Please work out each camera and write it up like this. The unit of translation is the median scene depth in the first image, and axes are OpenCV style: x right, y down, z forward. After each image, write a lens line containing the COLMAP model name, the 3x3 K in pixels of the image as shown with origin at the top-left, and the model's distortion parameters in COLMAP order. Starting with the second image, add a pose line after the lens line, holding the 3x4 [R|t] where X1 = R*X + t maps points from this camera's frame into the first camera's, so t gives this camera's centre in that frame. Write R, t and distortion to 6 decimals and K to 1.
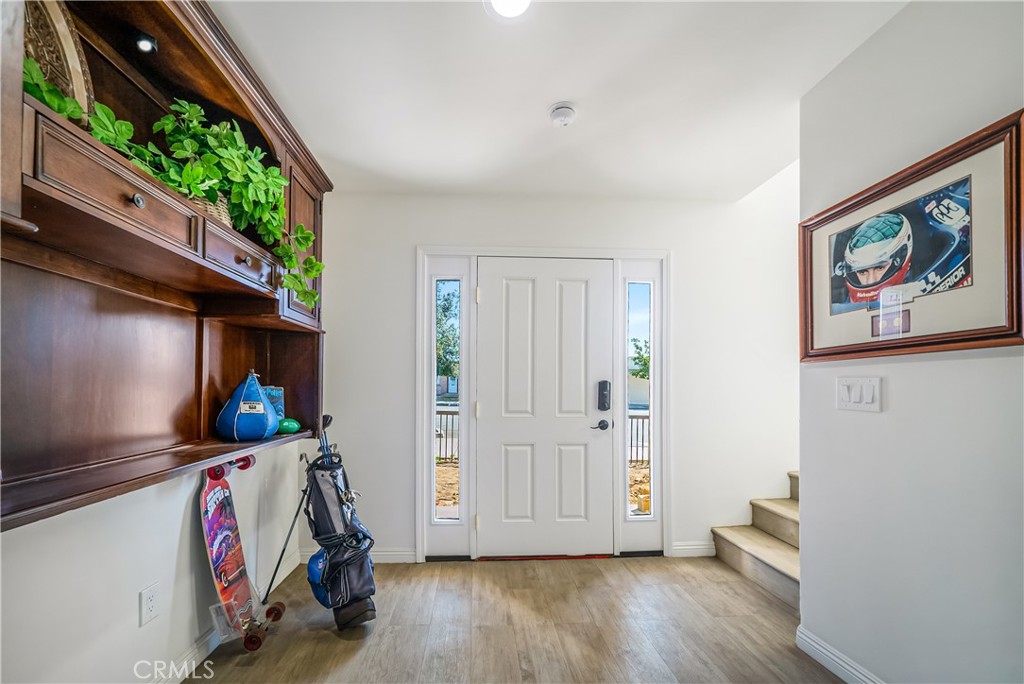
lens RADIAL K [[380.9, 0, 508.2], [0, 380.9, 393.8], [0, 0, 1]] dist [-0.042762, 0.000076]
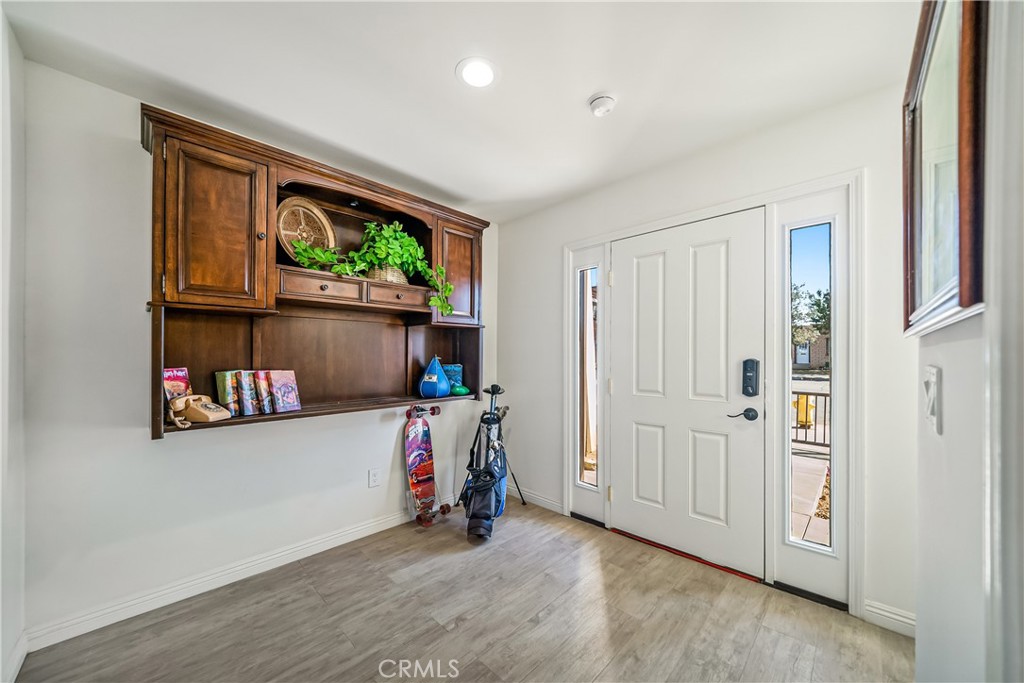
lens RADIAL K [[370.5, 0, 512.6], [0, 370.5, 356.8], [0, 0, 1]] dist [-0.038673, -0.000024]
pose [[0.672338, -0.004131, -0.740233, 0.605305], [-0.008437, 0.999877, -0.013243, -0.030836], [0.740196, 0.015149, 0.672220, 0.130976]]
